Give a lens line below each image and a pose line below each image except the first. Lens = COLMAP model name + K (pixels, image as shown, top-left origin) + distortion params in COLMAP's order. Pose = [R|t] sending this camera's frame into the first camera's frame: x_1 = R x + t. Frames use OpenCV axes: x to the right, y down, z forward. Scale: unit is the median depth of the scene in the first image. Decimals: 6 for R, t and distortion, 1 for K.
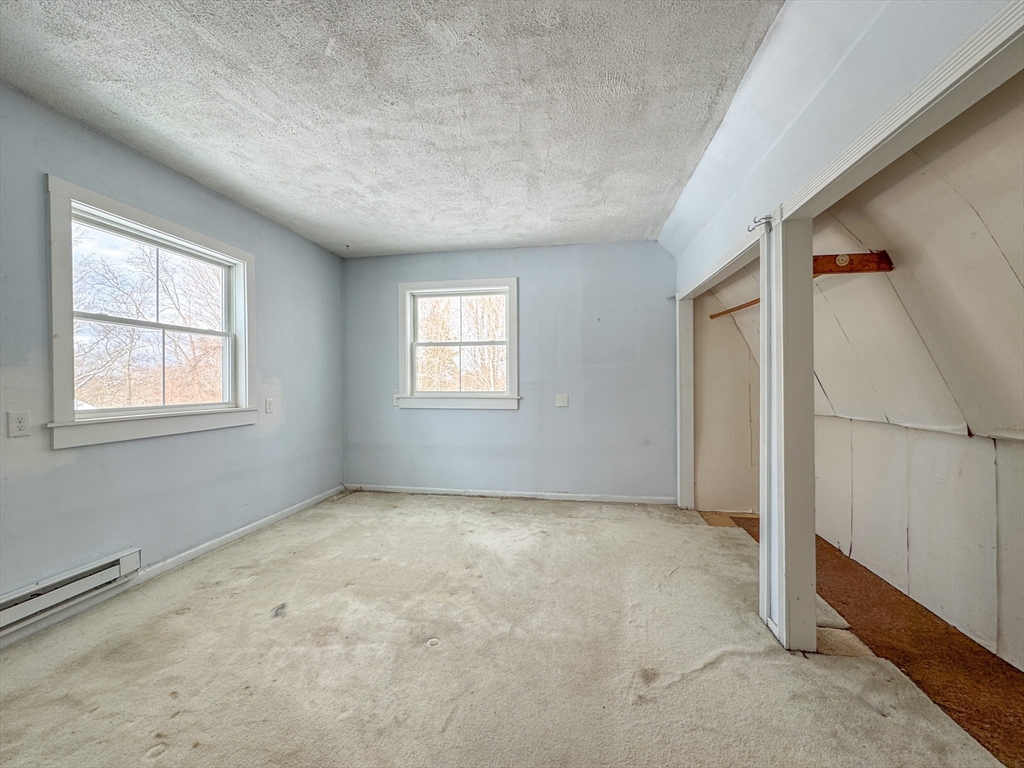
lens RADIAL K [[410.5, 0, 512.3], [0, 410.5, 381.3], [0, 0, 1]] dist [-0.000236, -0.000008]
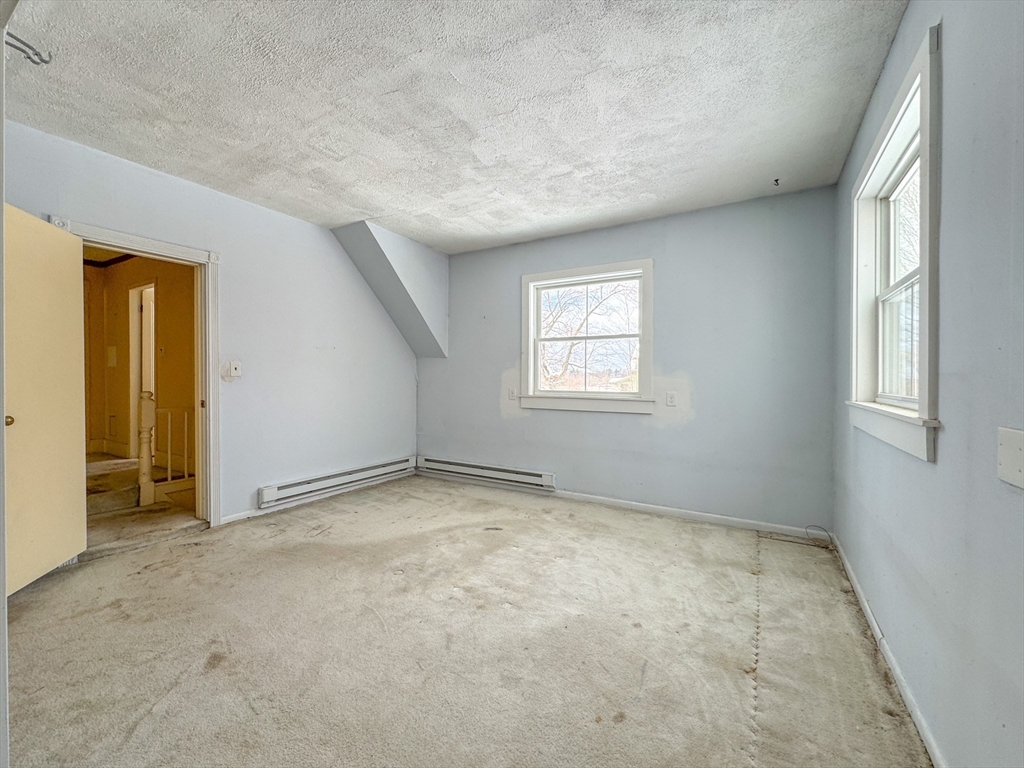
lens RADIAL K [[410.5, 0, 512.3], [0, 410.5, 381.3], [0, 0, 1]] dist [-0.000236, -0.000008]
pose [[-0.357259, 0.006994, -0.933979, 0.520650], [-0.004364, 0.999949, 0.009157, 0.009144], [0.933995, 0.007347, -0.357210, 1.052255]]
